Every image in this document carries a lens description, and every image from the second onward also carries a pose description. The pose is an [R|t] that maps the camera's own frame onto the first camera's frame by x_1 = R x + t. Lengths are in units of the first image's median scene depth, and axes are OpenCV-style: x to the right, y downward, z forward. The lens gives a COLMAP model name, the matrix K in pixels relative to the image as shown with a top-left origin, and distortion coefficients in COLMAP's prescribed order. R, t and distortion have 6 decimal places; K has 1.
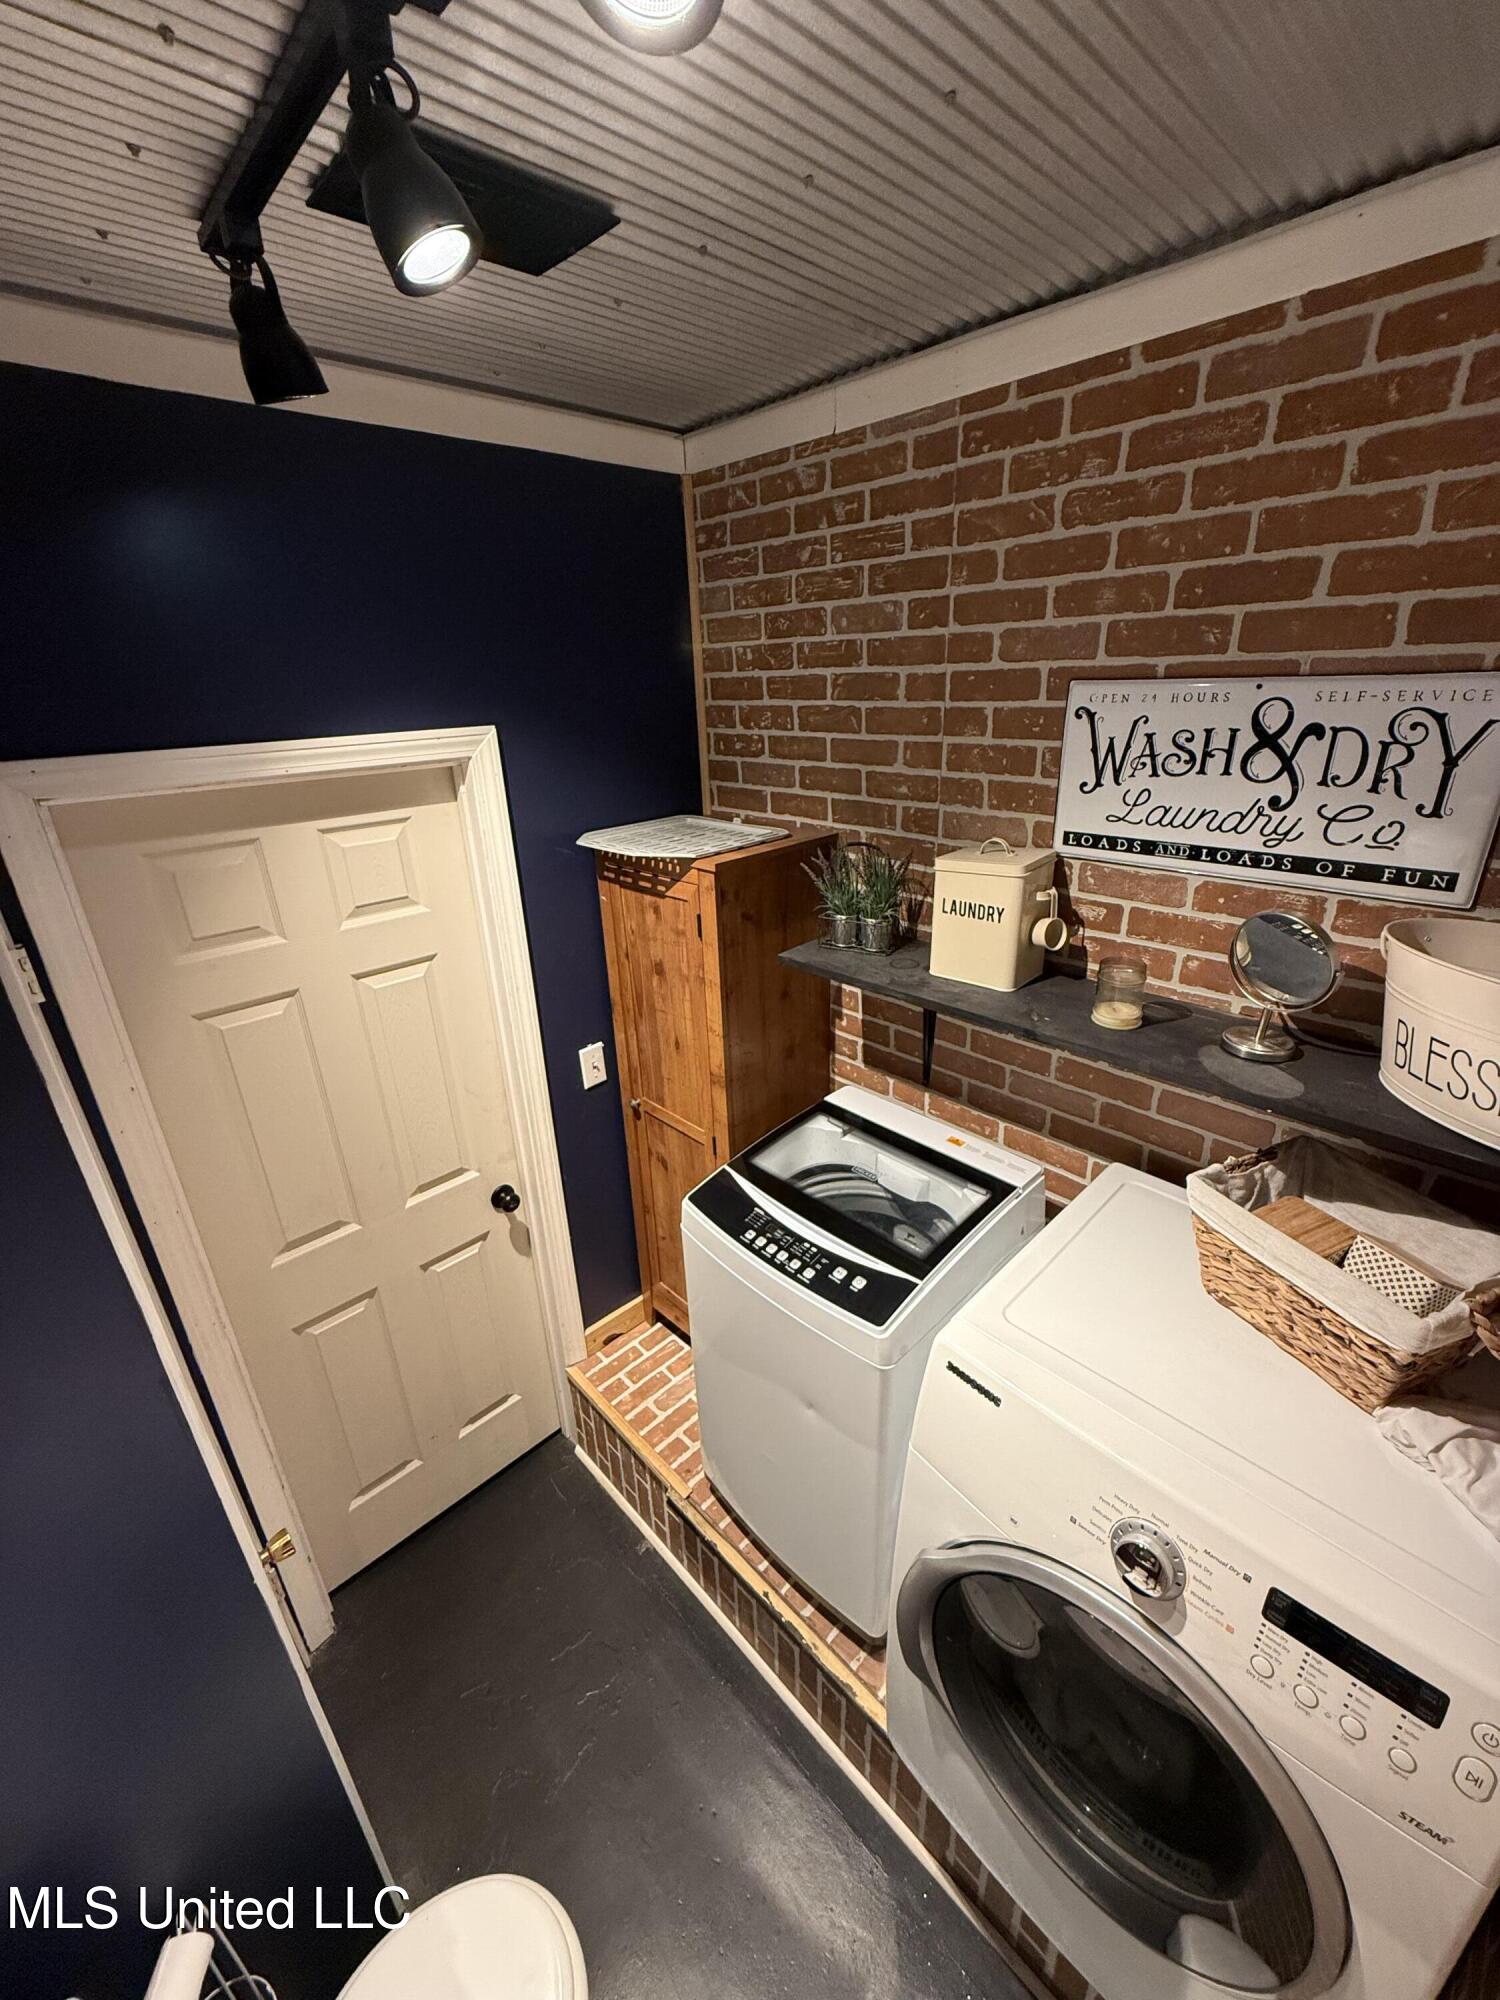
lens RADIAL K [[796.6, 0, 751.6], [0, 796.6, 995.9], [0, 0, 1]] dist [-0.001056, 0.000715]
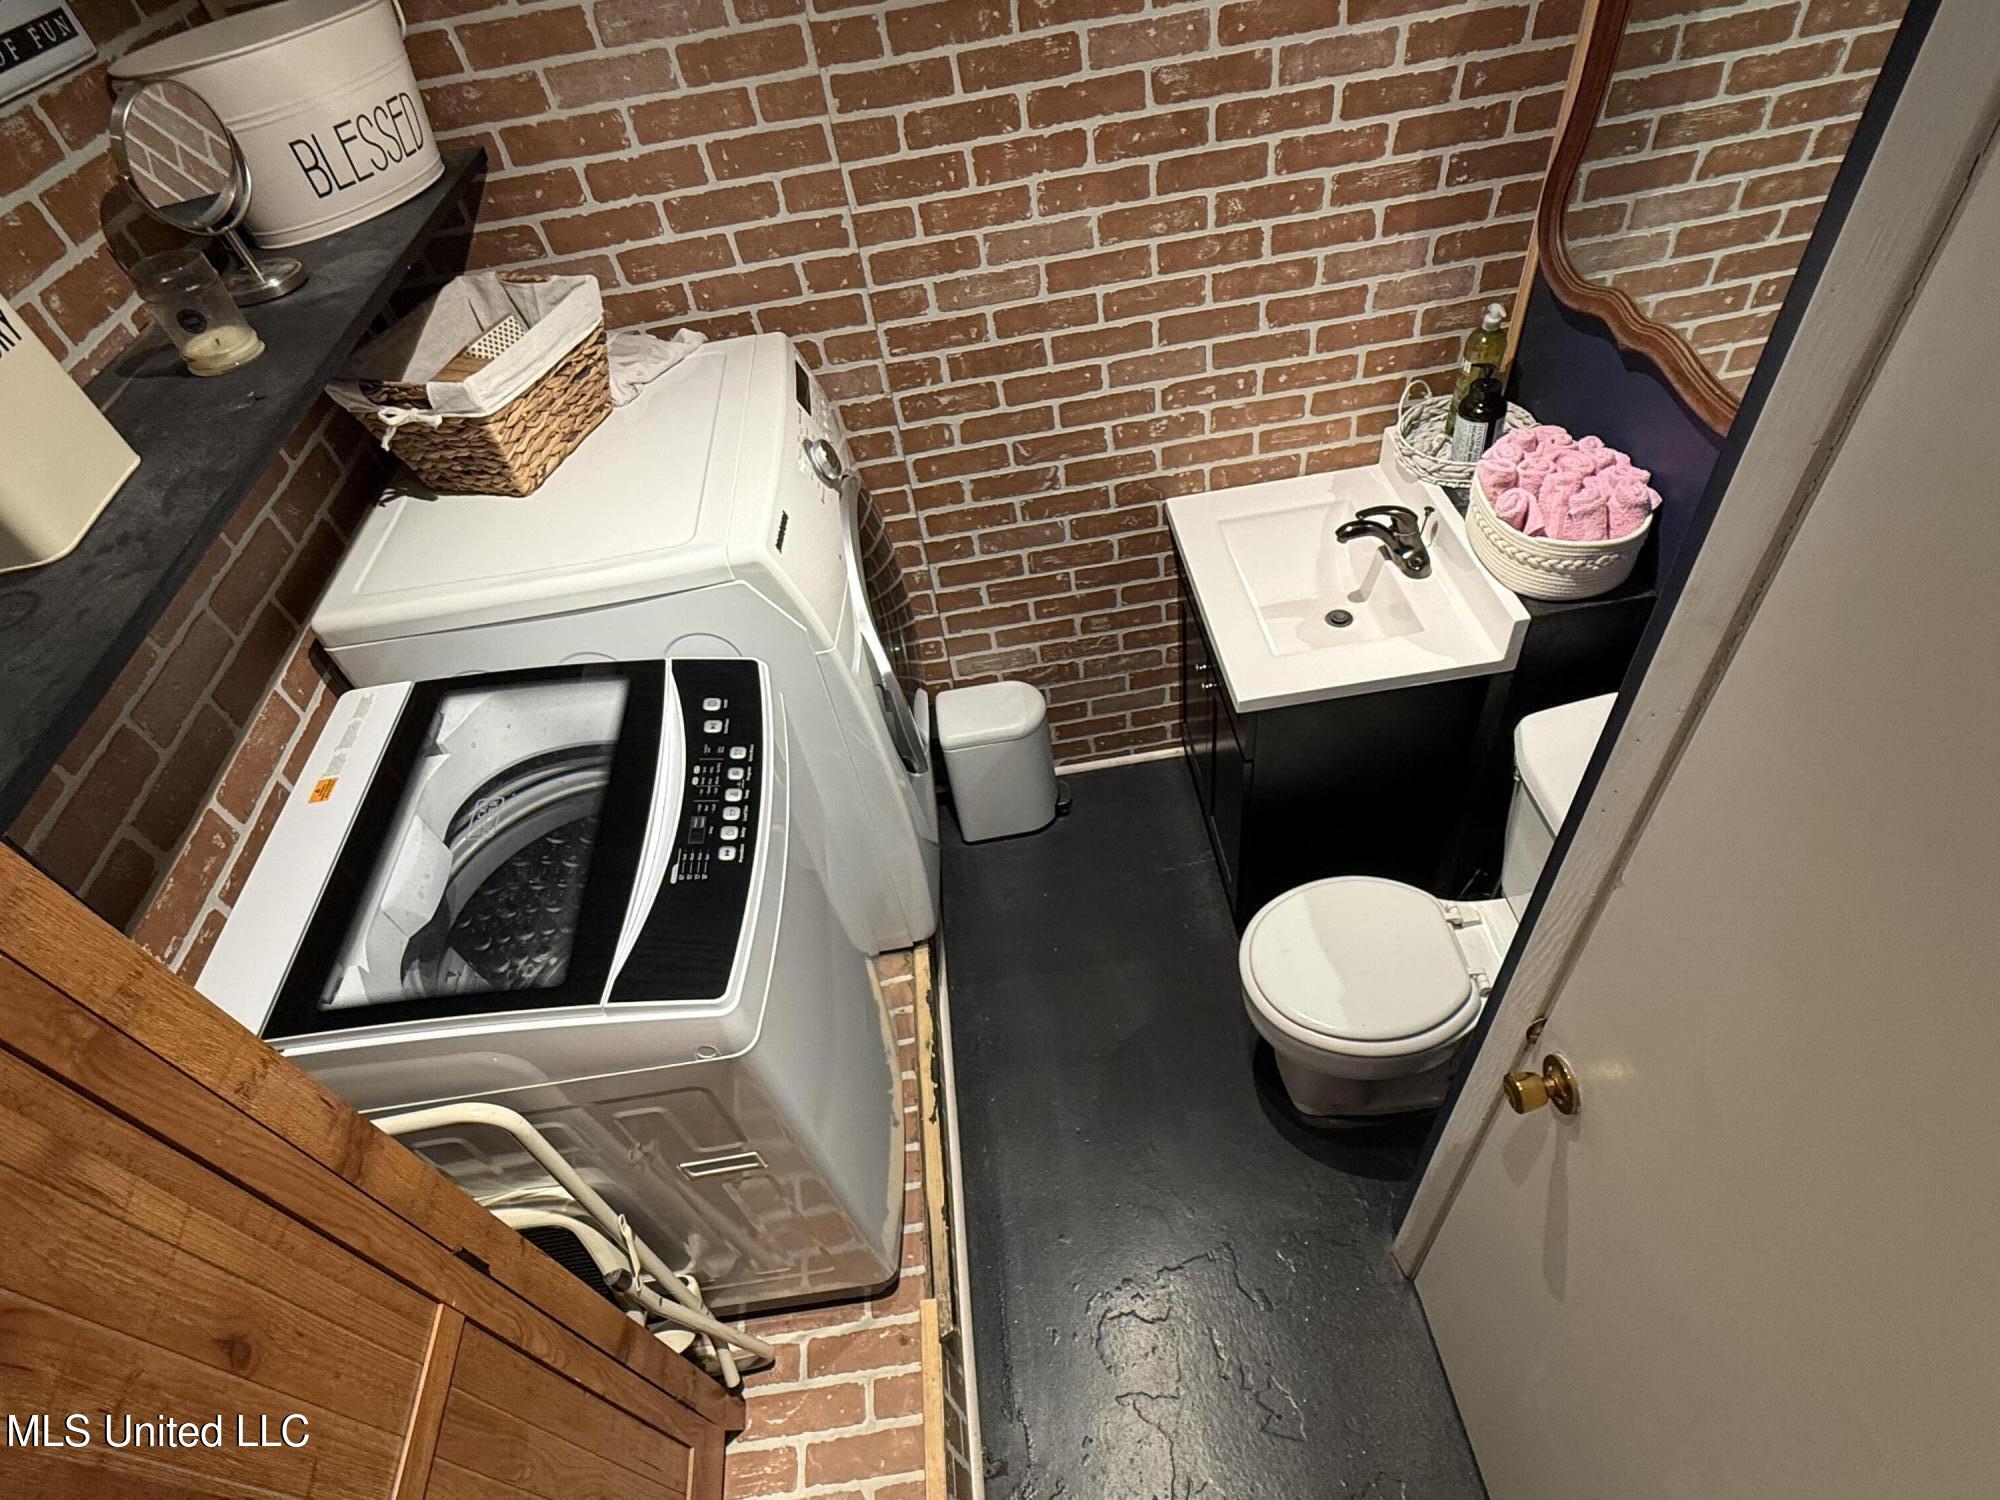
lens RADIAL K [[1035.5, 0, 998.7], [0, 1035.5, 754.9], [0, 0, 1]] dist [-0.000286, 0.000388]
pose [[-0.774289, -0.359463, 0.520829, -0.520608], [0.373618, 0.404607, 0.834688, -0.275701], [-0.510770, 0.840880, -0.178981, 0.998761]]
